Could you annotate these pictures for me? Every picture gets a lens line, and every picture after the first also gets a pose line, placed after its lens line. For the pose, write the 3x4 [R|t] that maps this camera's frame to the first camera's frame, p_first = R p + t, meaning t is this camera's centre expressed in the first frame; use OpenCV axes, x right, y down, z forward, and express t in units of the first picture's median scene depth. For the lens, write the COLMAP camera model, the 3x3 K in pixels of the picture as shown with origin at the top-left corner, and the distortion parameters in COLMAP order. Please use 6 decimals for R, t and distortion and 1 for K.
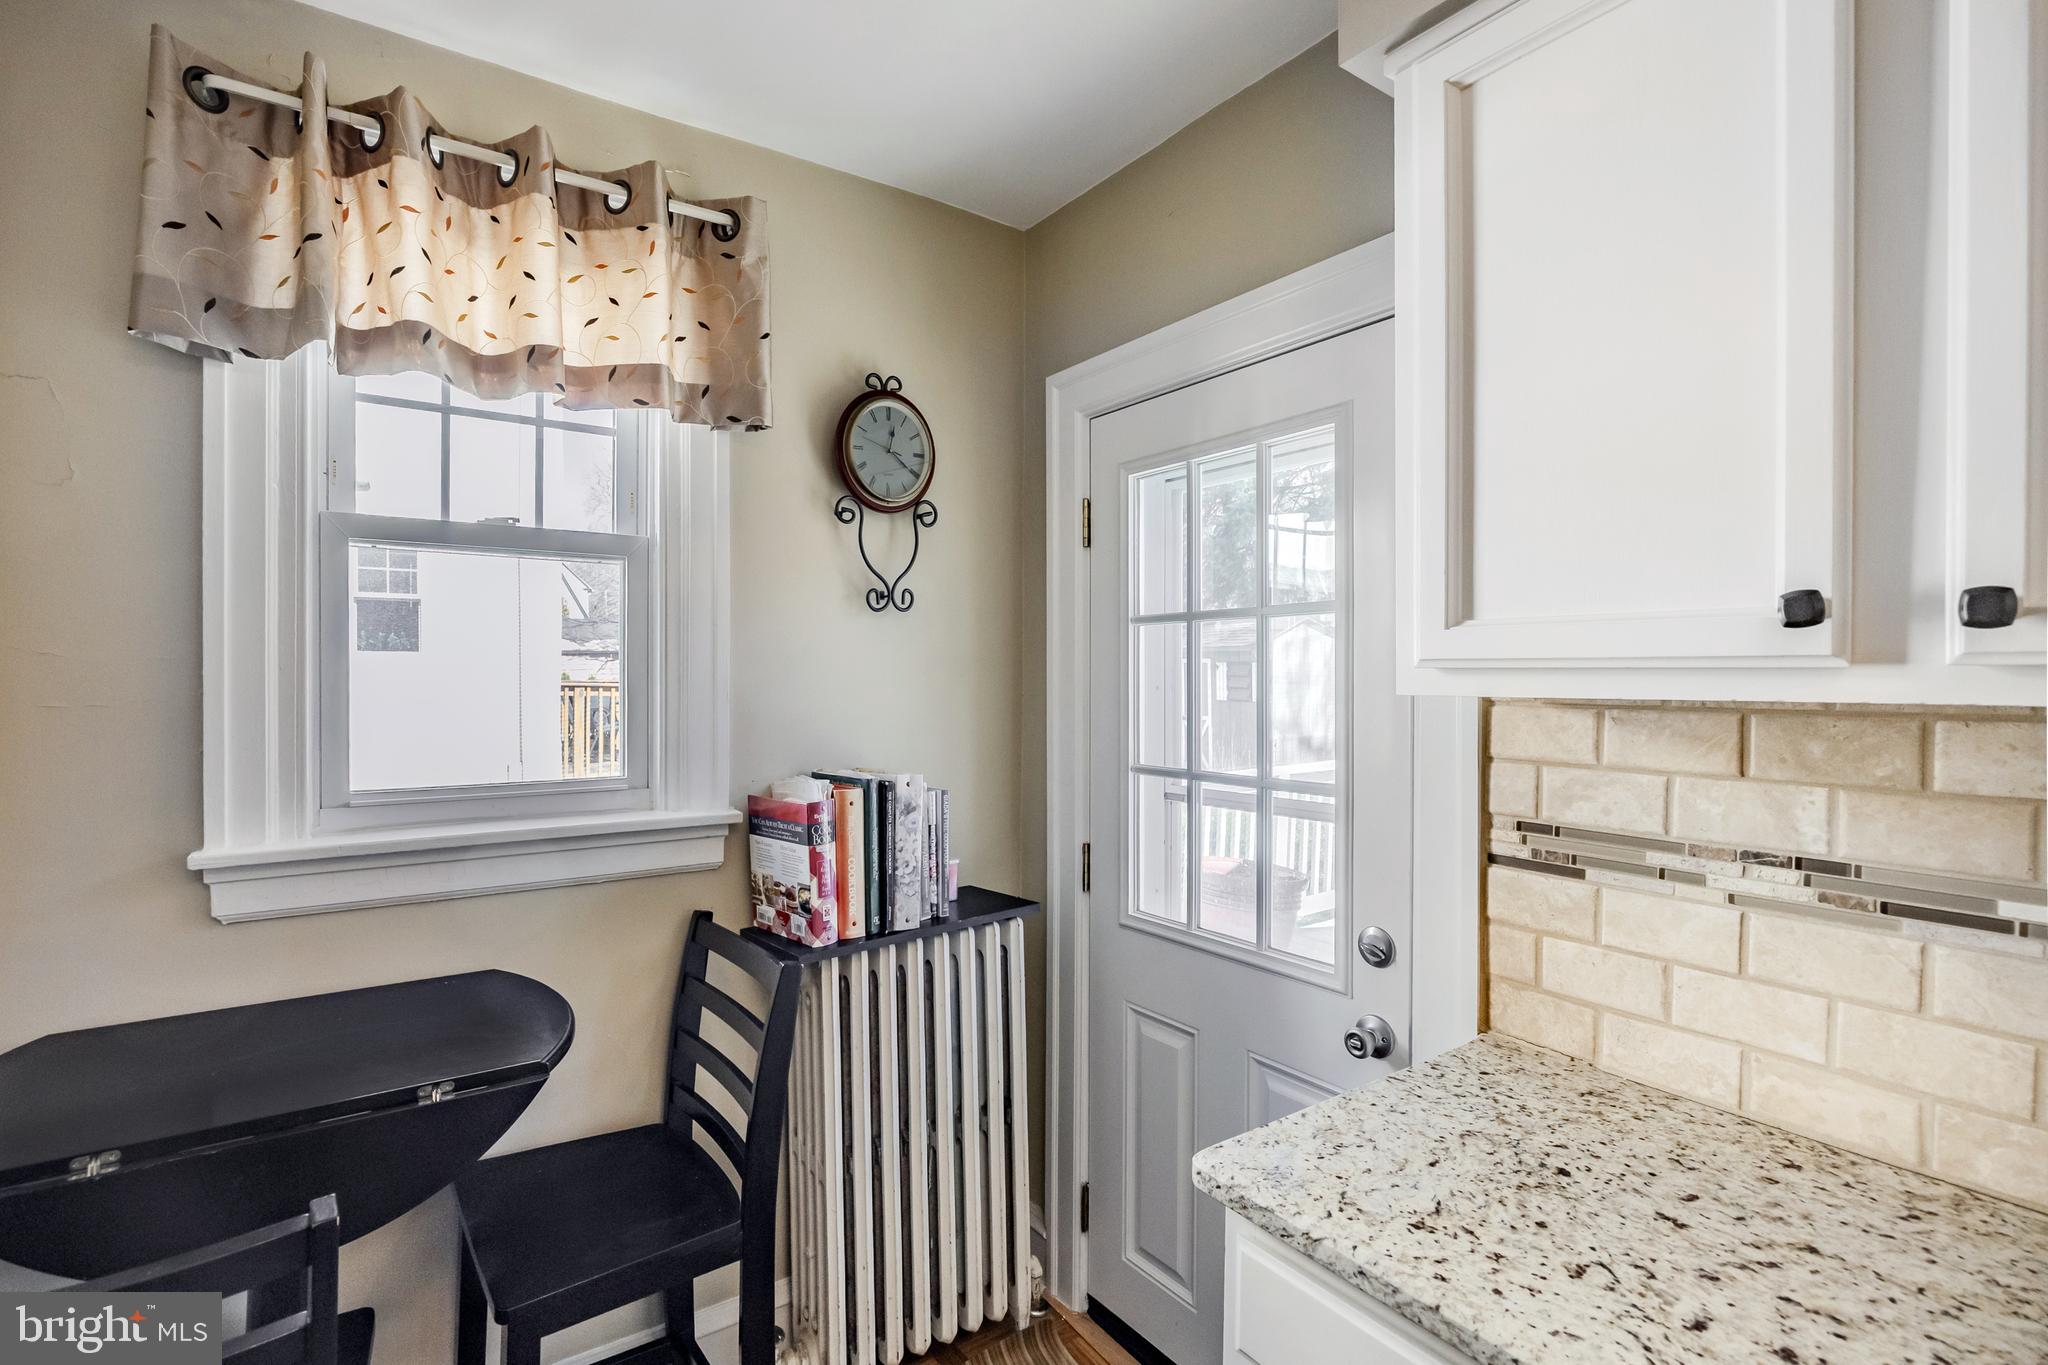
lens RADIAL K [[926.2, 0, 977.4], [0, 926.2, 686.3], [0, 0, 1]] dist [-0.004712, 0.002920]
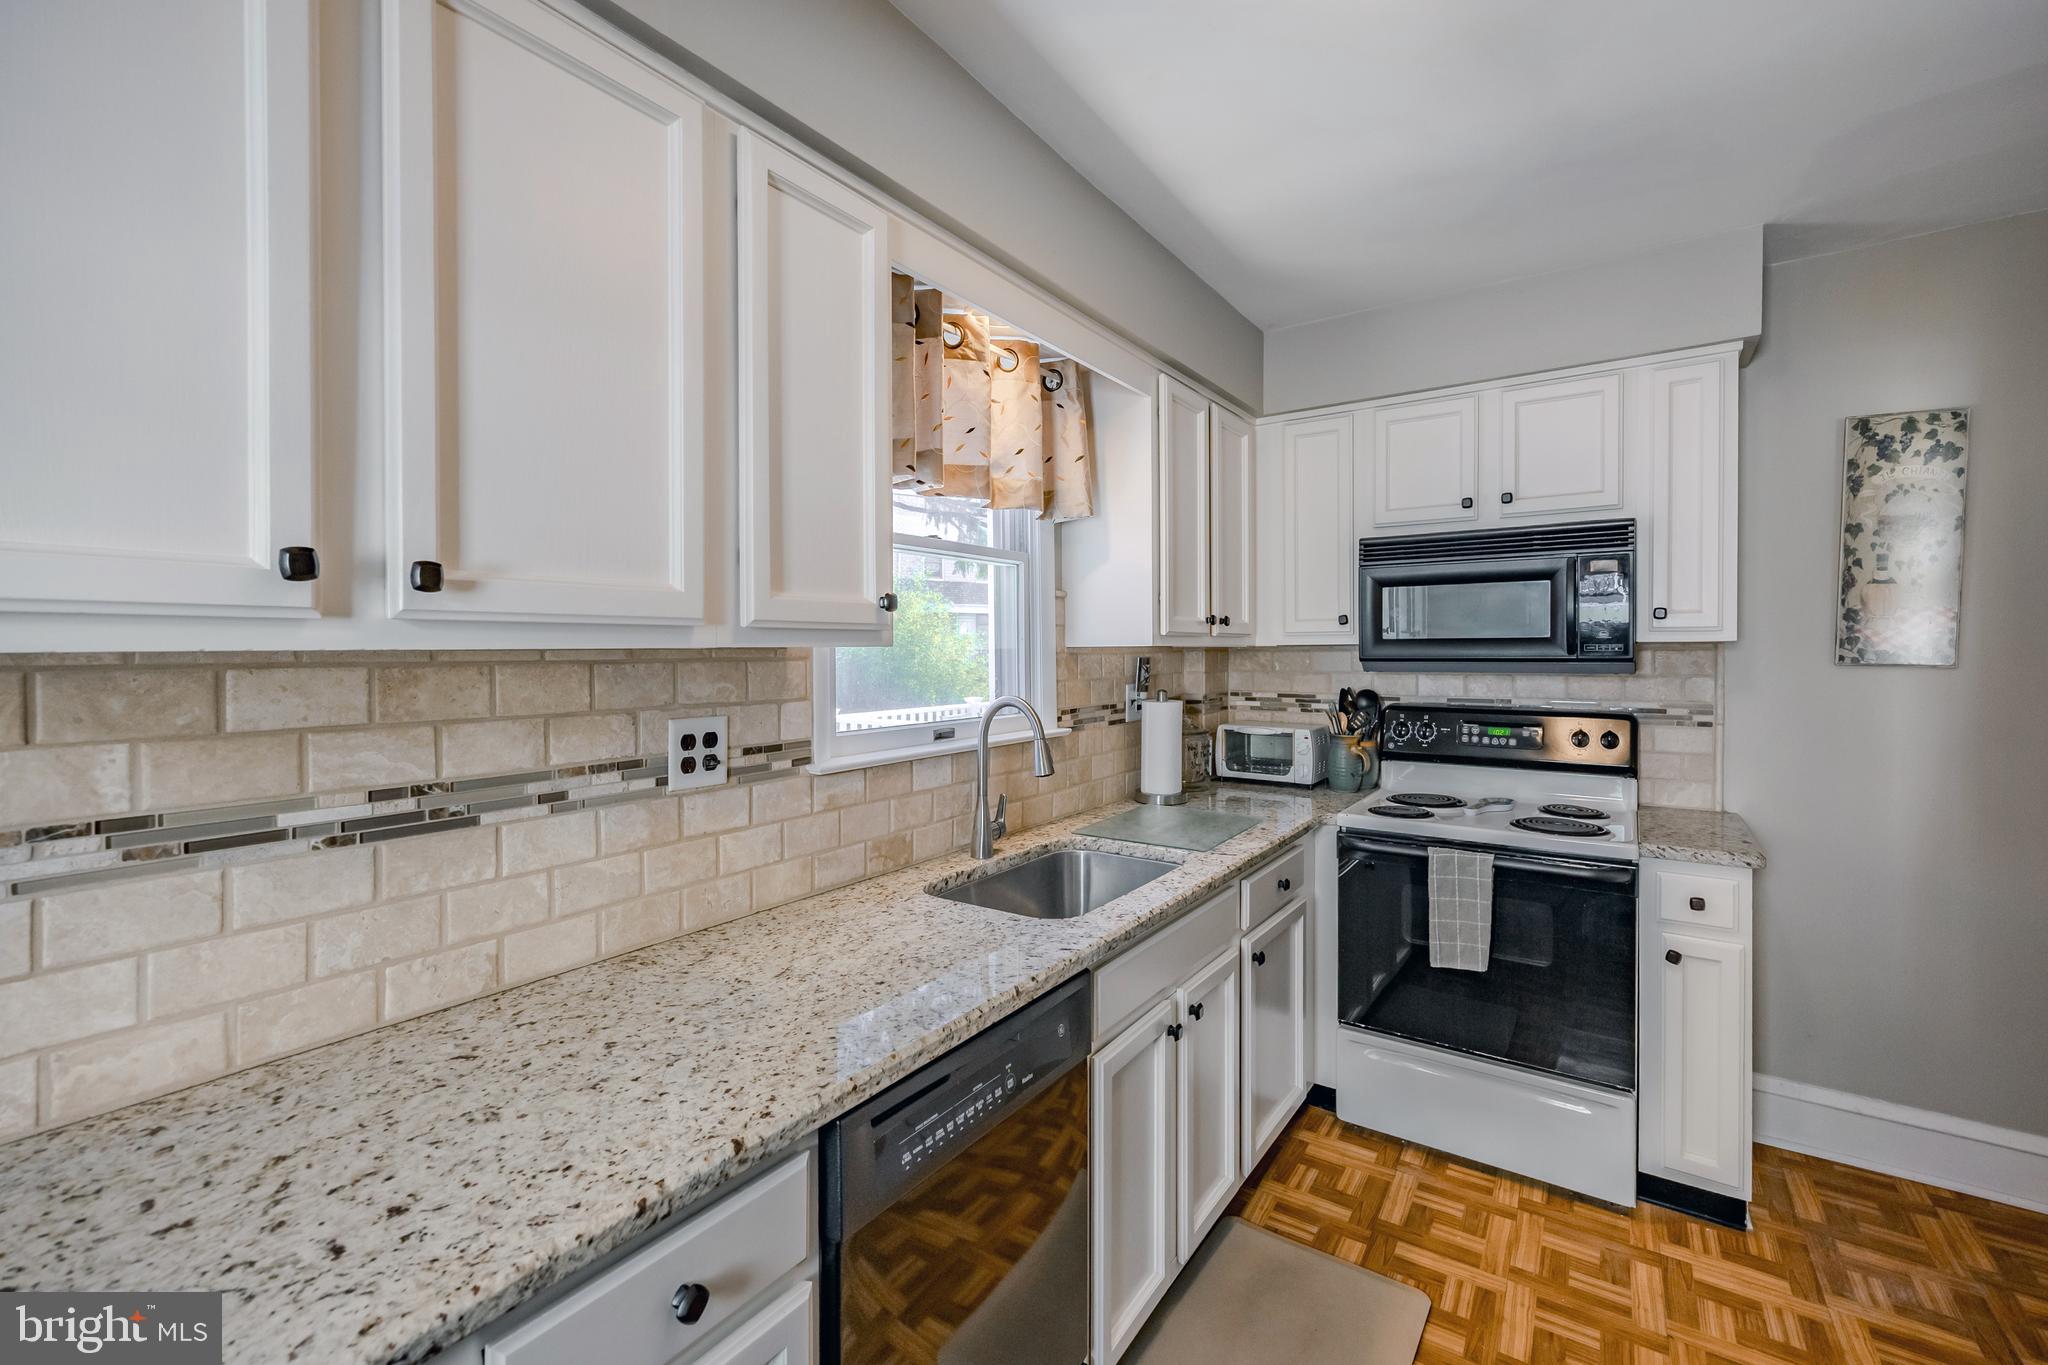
lens RADIAL K [[865.3, 0, 1012.2], [0, 865.3, 656.8], [0, 0, 1]] dist [-0.009701, 0.004099]
pose [[-0.353585, -0.007823, 0.935370, -0.165680], [0.016132, 0.999765, 0.014460, 0.012107], [-0.935263, 0.020202, -0.353375, 0.272099]]
